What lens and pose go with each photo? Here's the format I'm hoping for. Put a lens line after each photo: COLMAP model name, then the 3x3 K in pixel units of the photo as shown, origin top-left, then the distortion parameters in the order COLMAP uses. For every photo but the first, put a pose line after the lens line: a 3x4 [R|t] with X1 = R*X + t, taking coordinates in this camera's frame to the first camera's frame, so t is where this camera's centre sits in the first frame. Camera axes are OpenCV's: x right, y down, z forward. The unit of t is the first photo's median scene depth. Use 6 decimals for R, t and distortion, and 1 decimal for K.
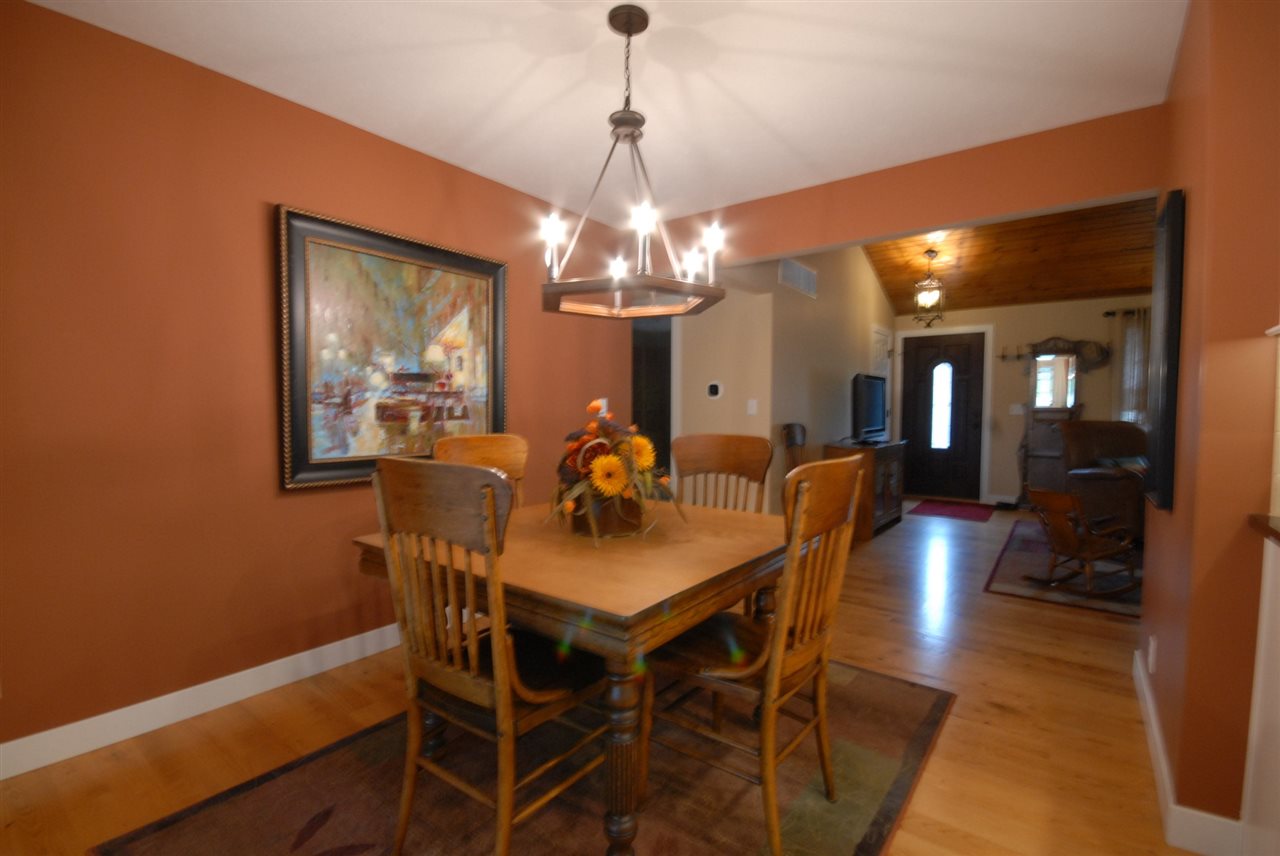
lens RADIAL K [[564.0, 0, 640.0], [0, 564.0, 428.0], [0, 0, 1]] dist [0.000271, 0.000136]
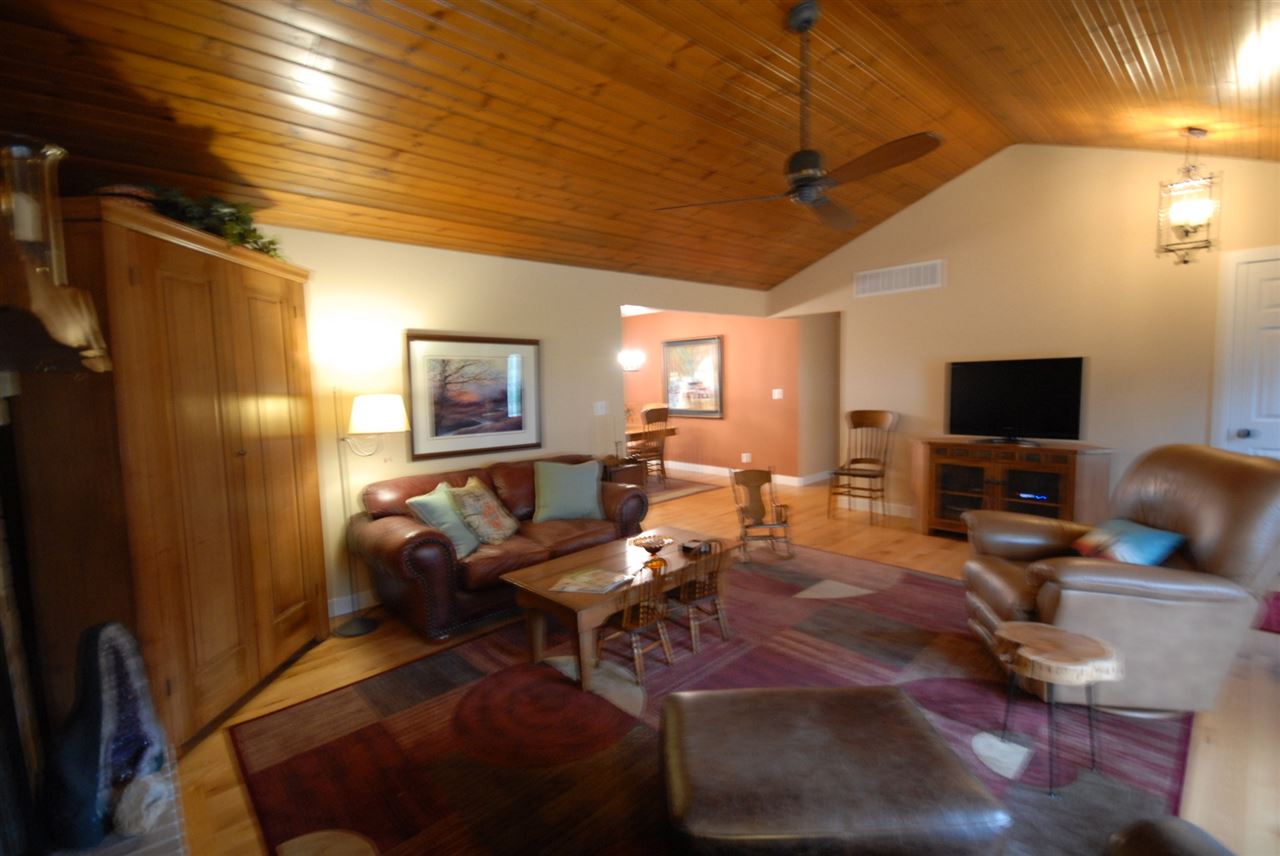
lens RADIAL K [[594.8, 0, 640.0], [0, 594.8, 428.0], [0, 0, 1]] dist [-0.000343, -0.000015]
pose [[-0.148513, 0.089830, -0.984822, 2.649381], [-0.018540, 0.995438, 0.093594, -0.139733], [0.988737, 0.032158, -0.146170, 1.134751]]
